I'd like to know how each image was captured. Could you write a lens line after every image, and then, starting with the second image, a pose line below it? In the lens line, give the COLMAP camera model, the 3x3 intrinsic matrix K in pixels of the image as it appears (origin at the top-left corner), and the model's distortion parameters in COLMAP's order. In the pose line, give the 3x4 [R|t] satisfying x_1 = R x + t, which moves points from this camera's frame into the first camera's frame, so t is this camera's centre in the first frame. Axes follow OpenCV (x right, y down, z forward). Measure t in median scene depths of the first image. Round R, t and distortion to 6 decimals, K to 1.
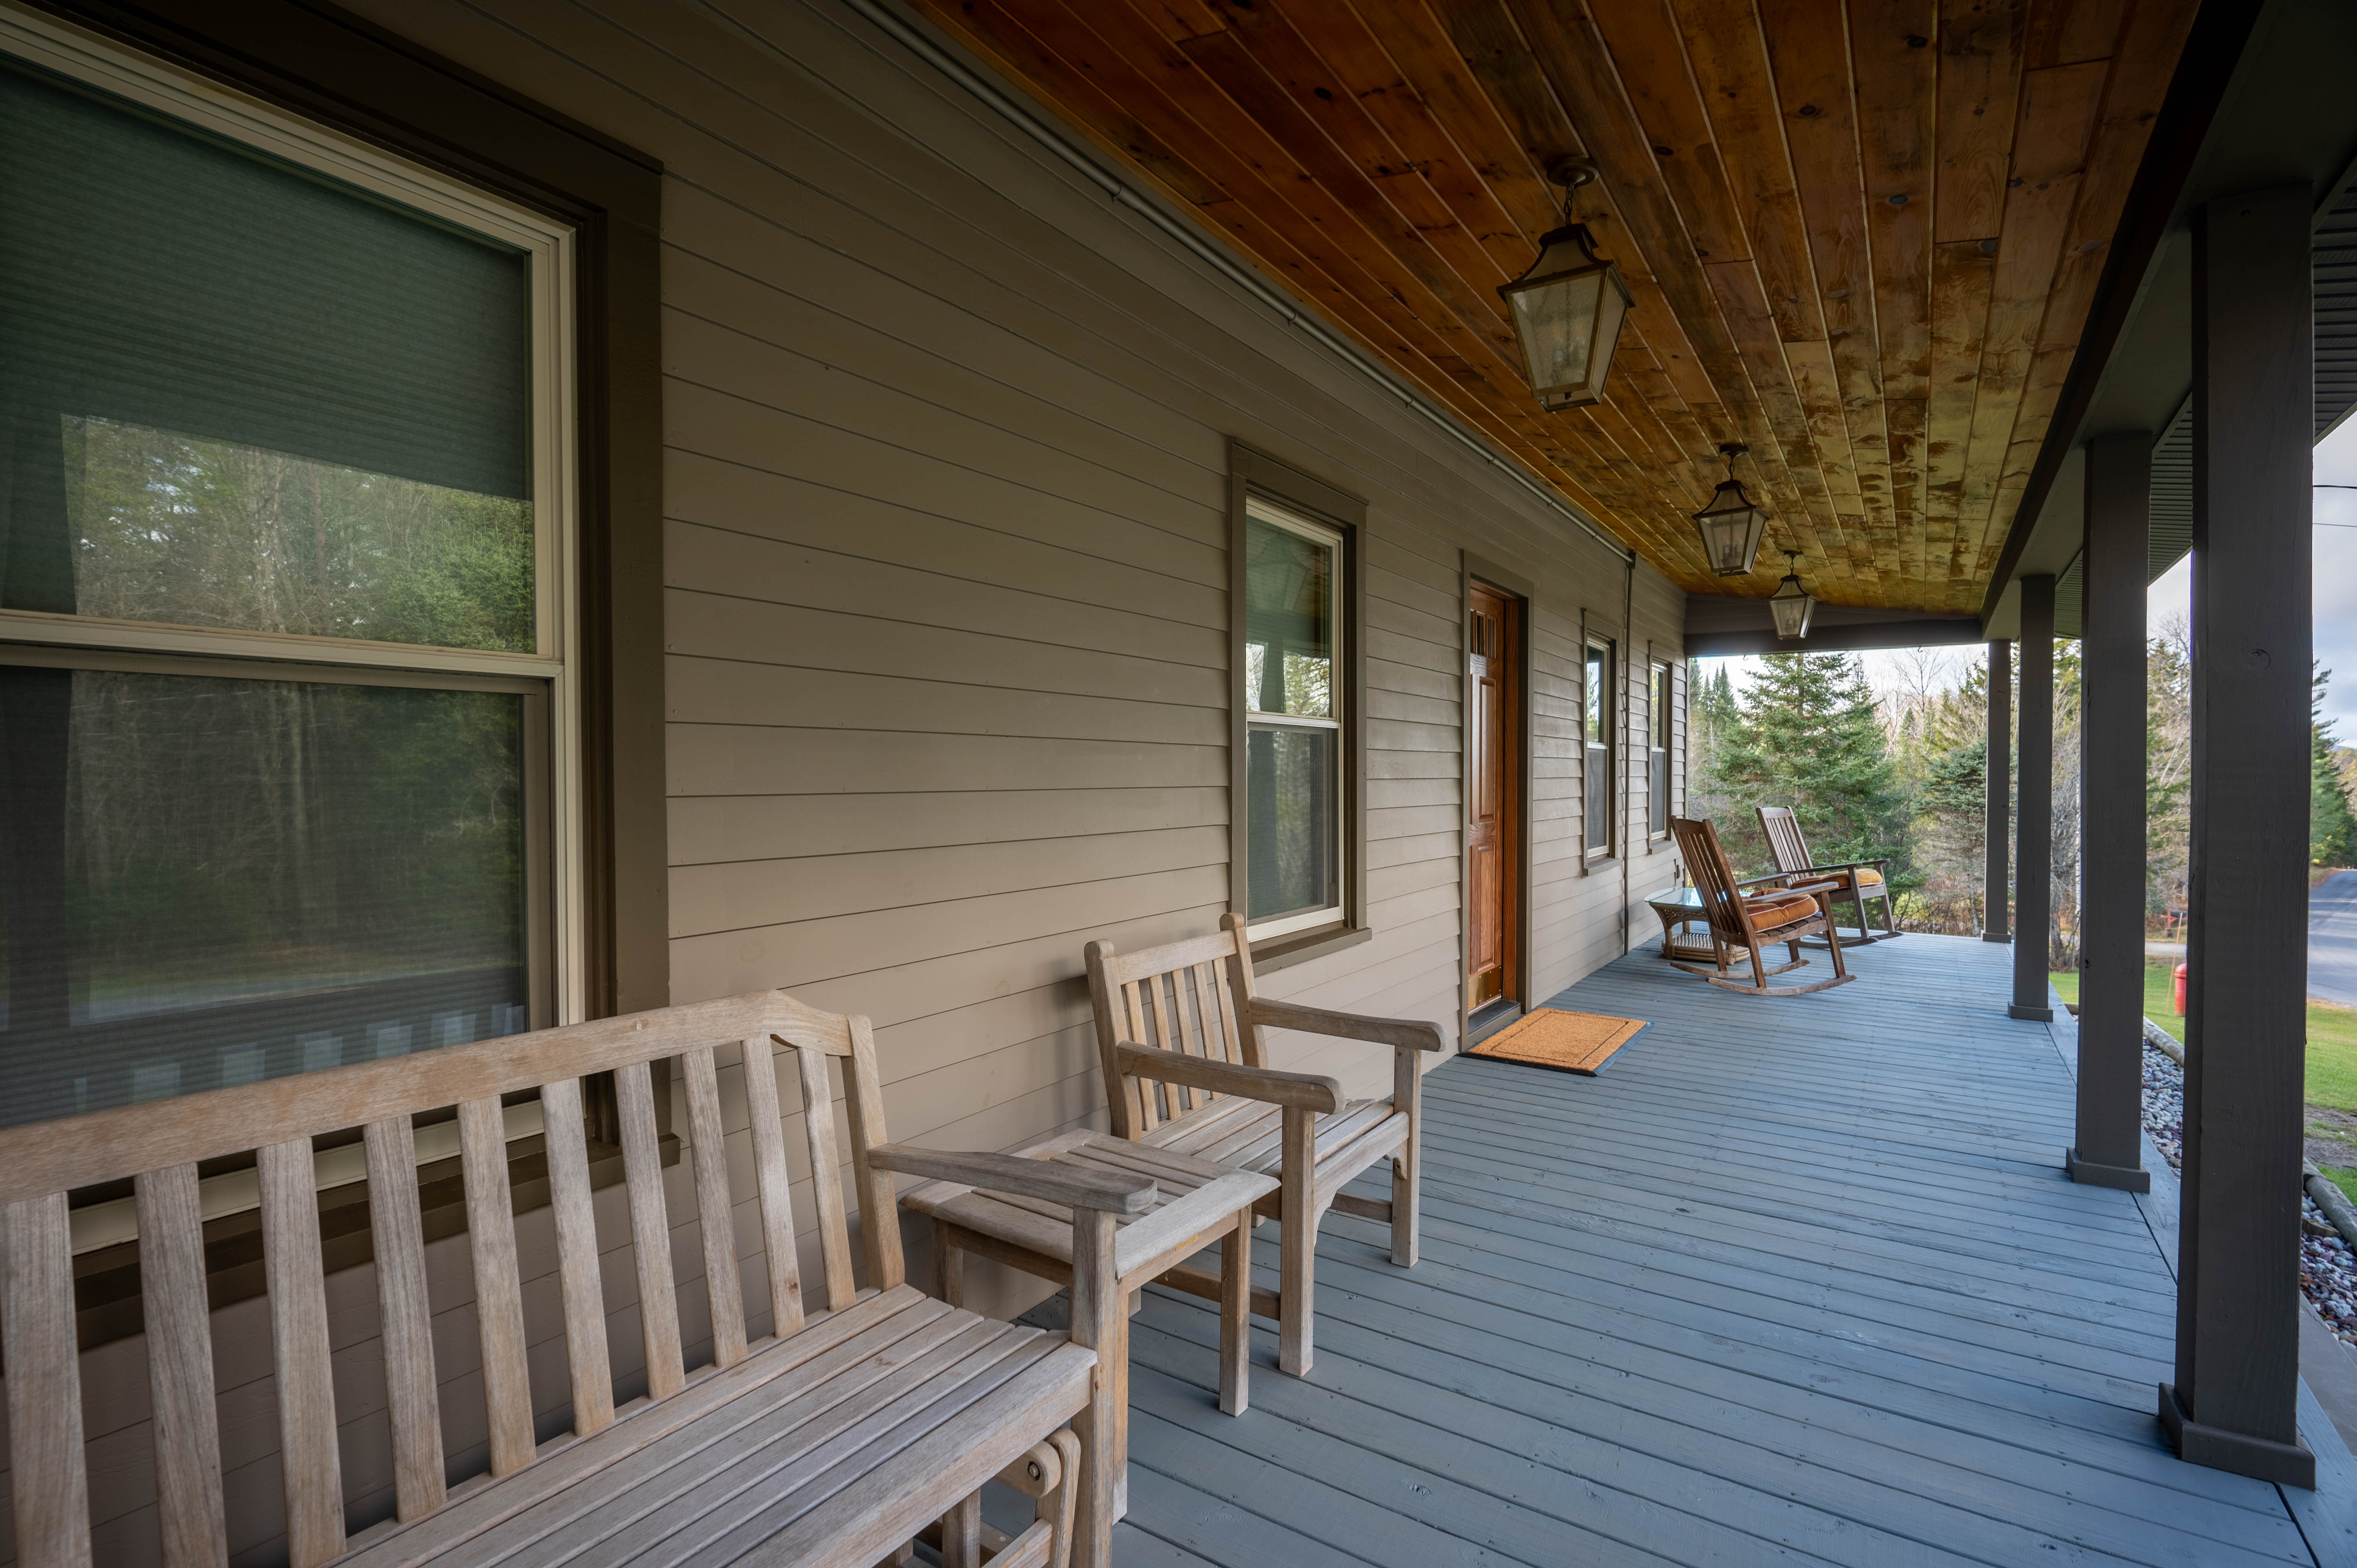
lens RADIAL K [[1140.4, 0, 1177.7], [0, 1140.4, 796.5], [0, 0, 1]] dist [-0.001237, 0.001621]
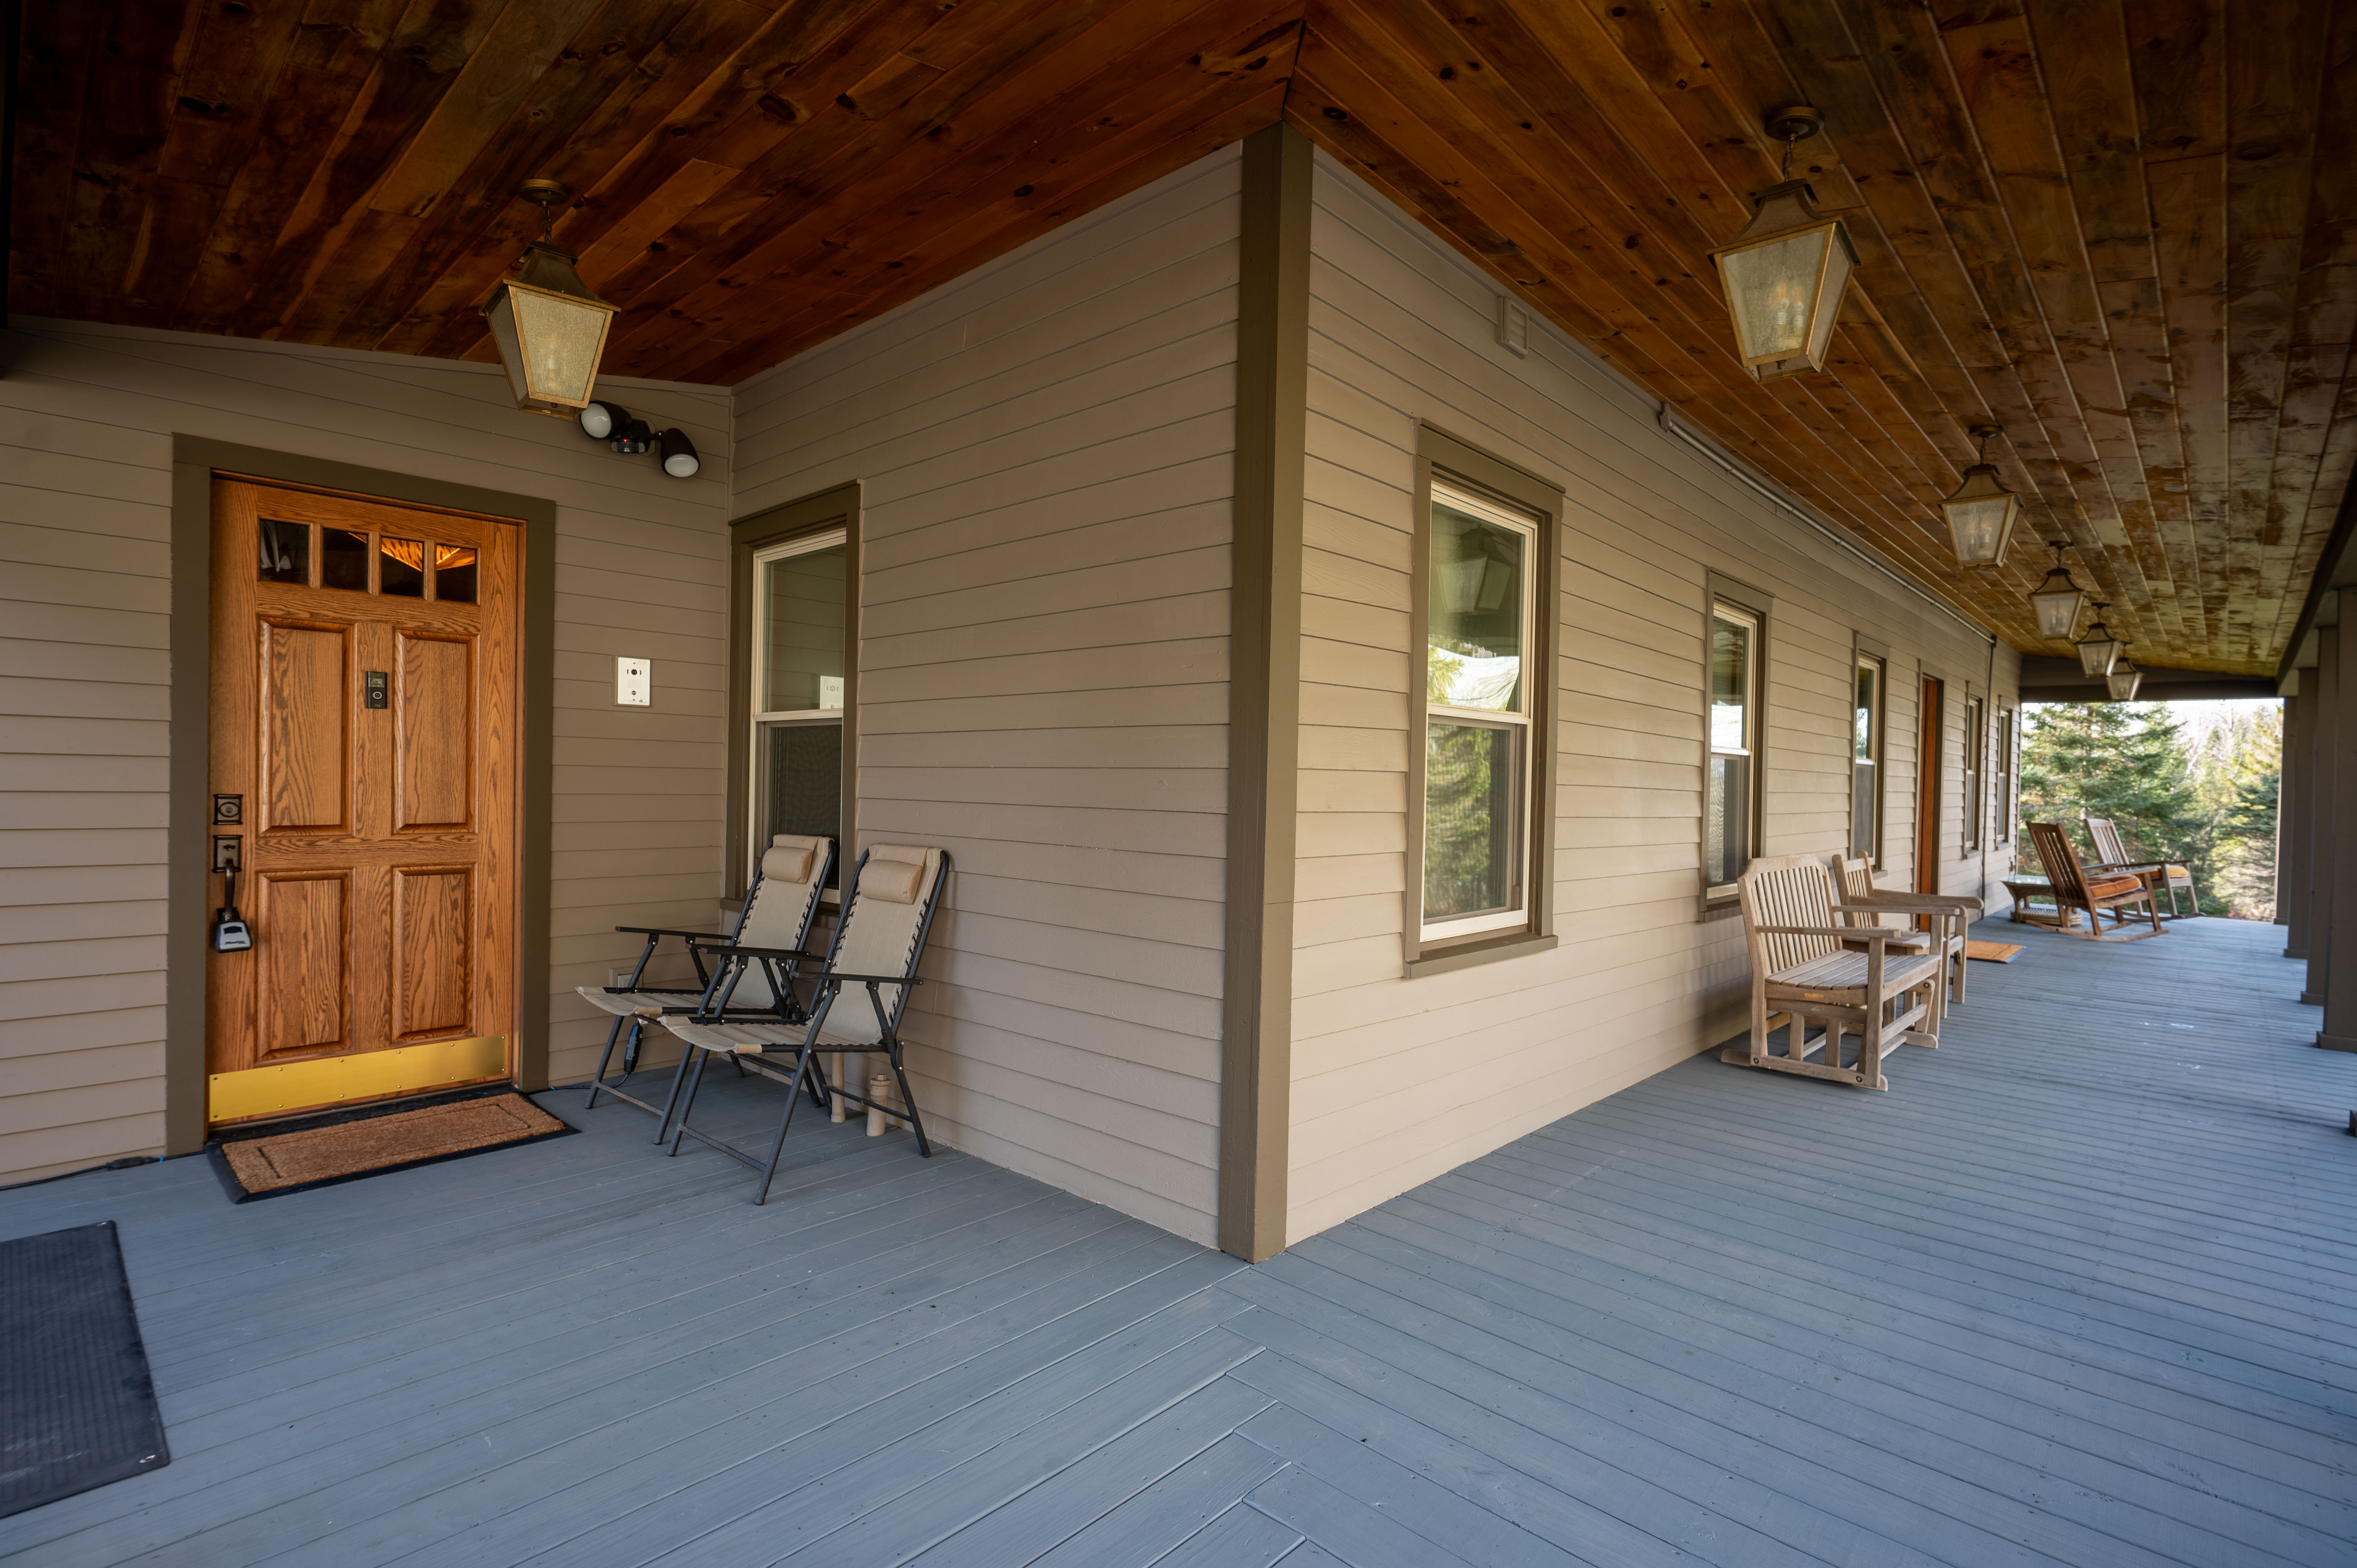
lens RADIAL K [[1140.4, 0, 1177.7], [0, 1140.4, 796.5], [0, 0, 1]] dist [-0.001237, 0.001621]
pose [[0.985956, 0.021103, -0.165667, -0.350154], [-0.022043, 0.999750, -0.003841, 0.013576], [0.165545, 0.007438, 0.986174, -0.545646]]
